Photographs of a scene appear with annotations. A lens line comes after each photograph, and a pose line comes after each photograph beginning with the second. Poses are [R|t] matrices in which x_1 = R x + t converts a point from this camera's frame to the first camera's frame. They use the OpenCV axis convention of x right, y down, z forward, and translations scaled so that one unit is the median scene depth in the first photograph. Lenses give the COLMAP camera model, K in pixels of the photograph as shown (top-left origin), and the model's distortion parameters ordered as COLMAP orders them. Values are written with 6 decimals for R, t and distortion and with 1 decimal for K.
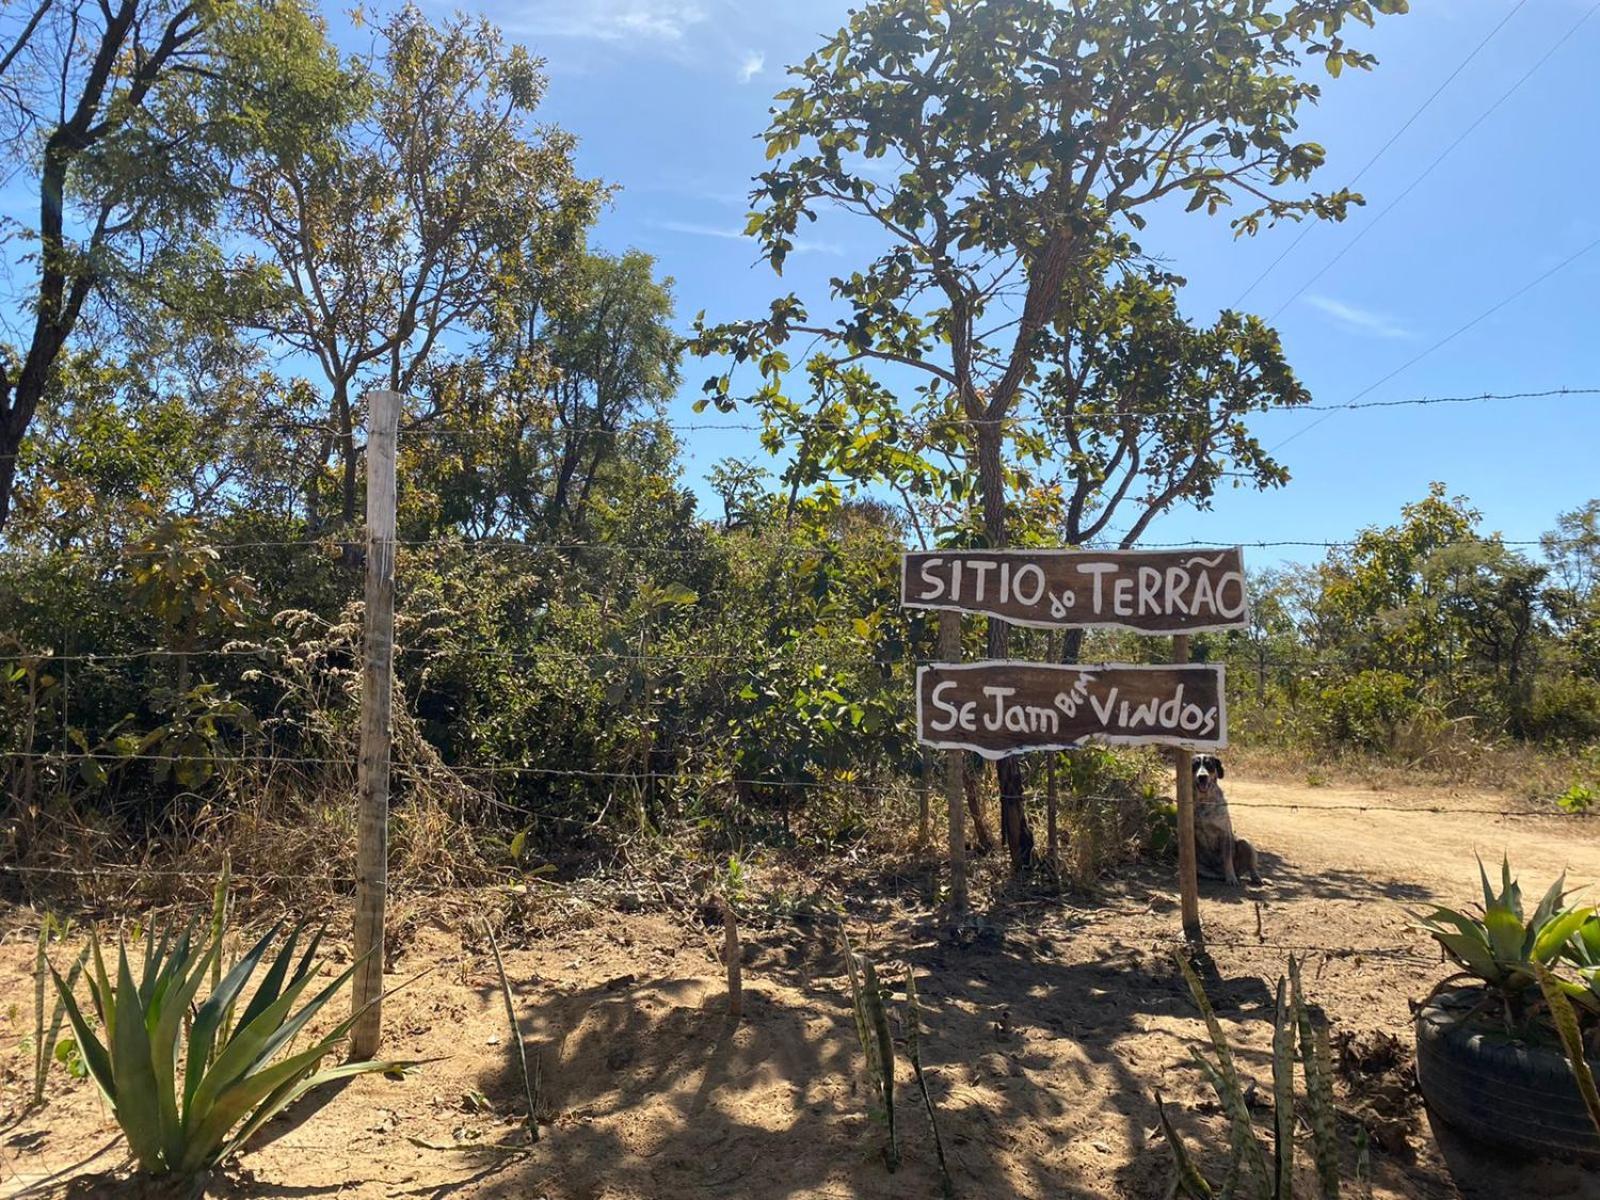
lens RADIAL K [[1208.6, 0, 799.8], [0, 1208.6, 599.2], [0, 0, 1]] dist [-0.004804, -0.003228]
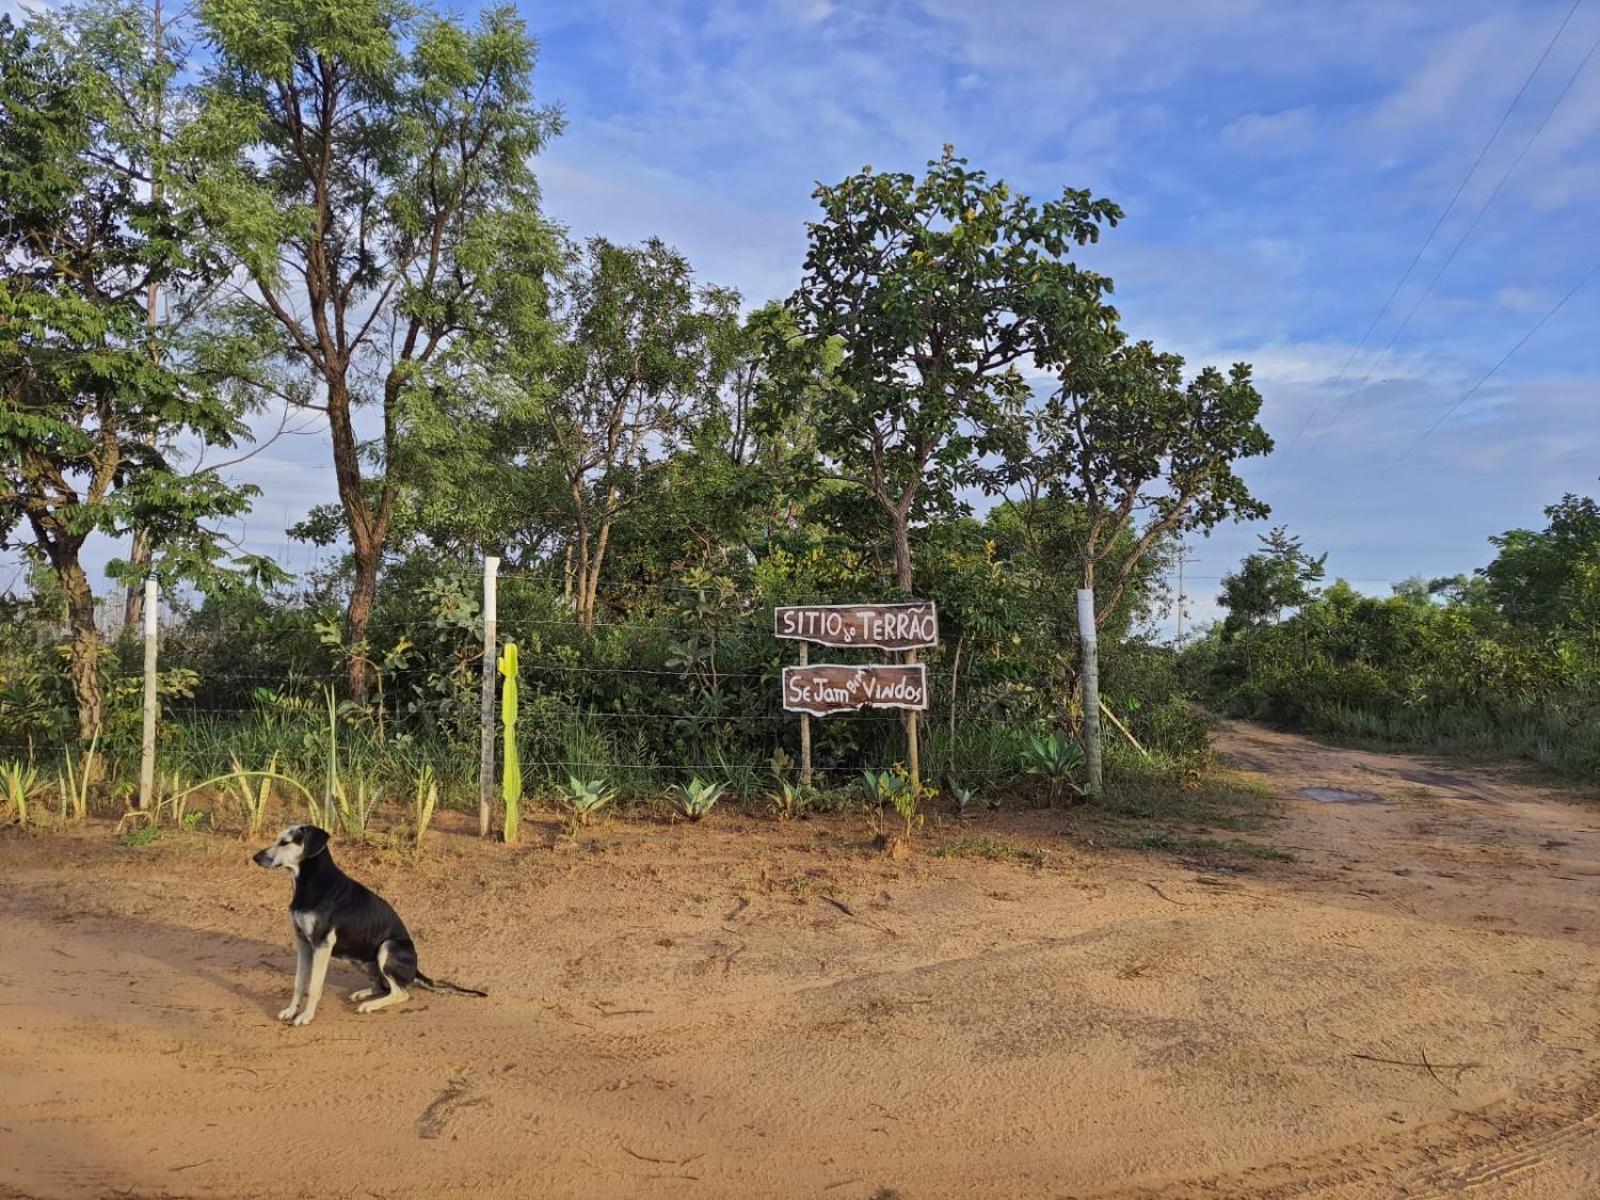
lens RADIAL K [[1208.6, 0, 799.9], [0, 1208.6, 599.9], [0, 0, 1]] dist [-0.004804, -0.003228]
pose [[0.964055, -0.029760, -0.264030, 0.649071], [0.030008, 0.999545, -0.003094, -0.046544], [0.264001, -0.004940, 0.964510, -0.854929]]
